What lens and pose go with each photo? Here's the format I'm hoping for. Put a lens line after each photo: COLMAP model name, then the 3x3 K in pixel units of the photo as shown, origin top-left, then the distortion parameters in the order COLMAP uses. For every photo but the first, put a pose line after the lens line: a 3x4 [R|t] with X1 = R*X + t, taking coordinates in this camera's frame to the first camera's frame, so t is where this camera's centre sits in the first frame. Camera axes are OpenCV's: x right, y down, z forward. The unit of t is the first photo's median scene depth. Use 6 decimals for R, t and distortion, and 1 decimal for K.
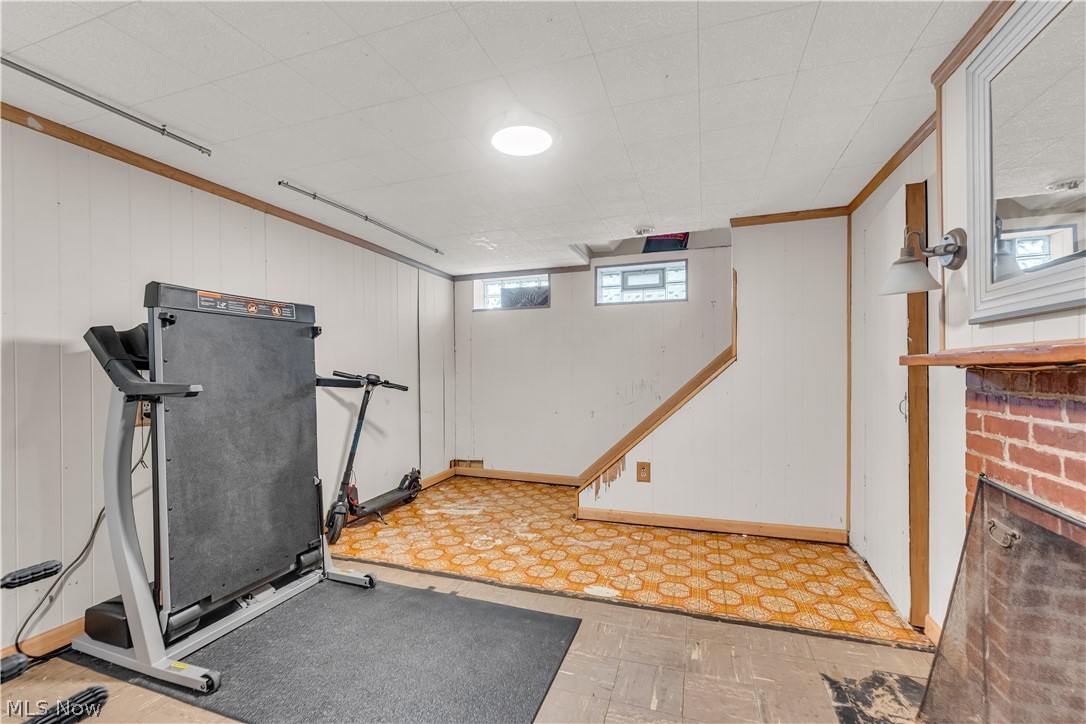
lens RADIAL K [[458.1, 0, 541.5], [0, 458.1, 367.6], [0, 0, 1]] dist [0.001025, -0.000072]
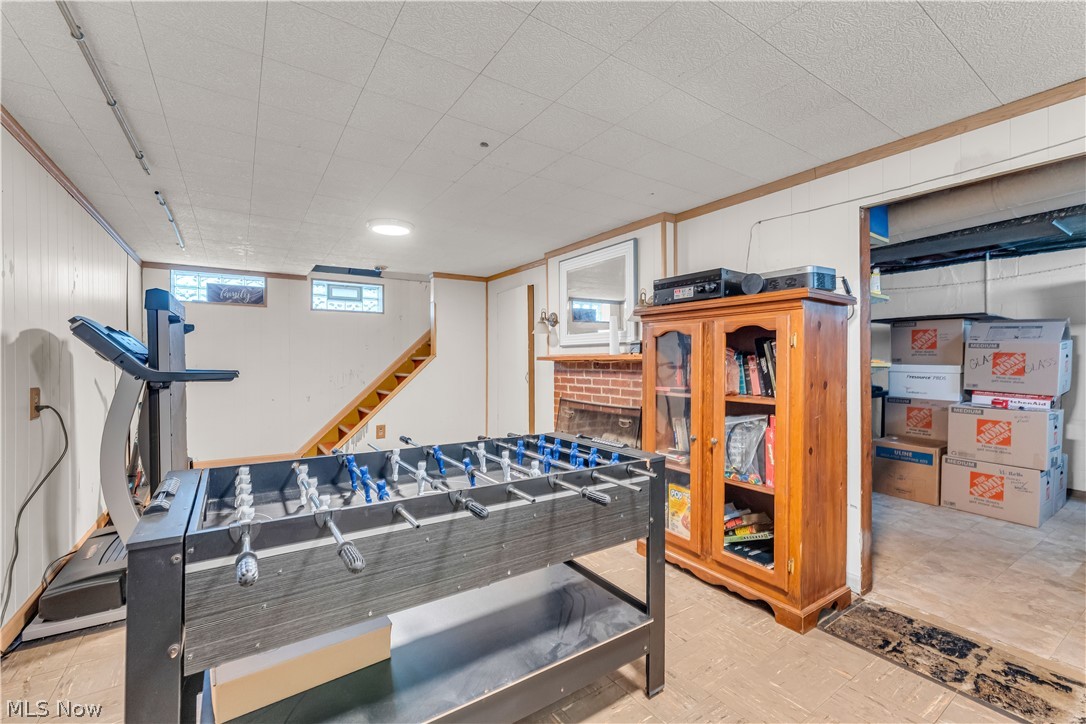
lens RADIAL K [[458.1, 0, 540.7], [0, 458.1, 363.4], [0, 0, 1]] dist [0.001025, -0.000072]
pose [[0.589979, 0.000864, 0.807418, -0.523165], [-0.003434, 0.999993, 0.001439, 0.003375], [-0.807412, -0.003622, 0.589977, -0.222897]]
